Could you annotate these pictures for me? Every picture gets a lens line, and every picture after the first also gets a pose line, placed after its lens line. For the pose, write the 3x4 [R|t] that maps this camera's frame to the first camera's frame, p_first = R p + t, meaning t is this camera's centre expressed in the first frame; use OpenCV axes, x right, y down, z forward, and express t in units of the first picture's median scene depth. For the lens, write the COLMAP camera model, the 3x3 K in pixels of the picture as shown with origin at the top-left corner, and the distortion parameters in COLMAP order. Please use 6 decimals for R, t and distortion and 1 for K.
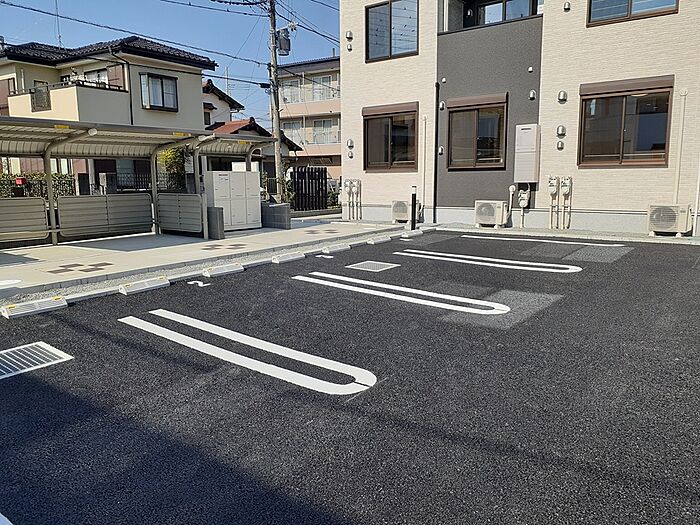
lens RADIAL K [[574.5, 0, 327.5], [0, 574.5, 275.0], [0, 0, 1]] dist [0.054853, -0.063602]
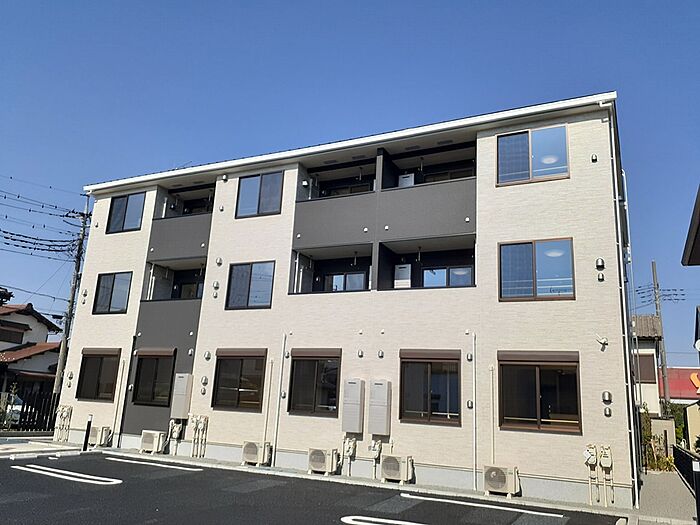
lens RADIAL K [[574.5, 0, 327.5], [0, 574.5, 275.0], [0, 0, 1]] dist [0.054853, -0.063602]
pose [[0.978036, 0.125199, 0.166646, 0.402033], [-0.047892, 0.913096, -0.404923, 0.050878], [-0.202860, 0.388048, 0.899036, -0.324870]]
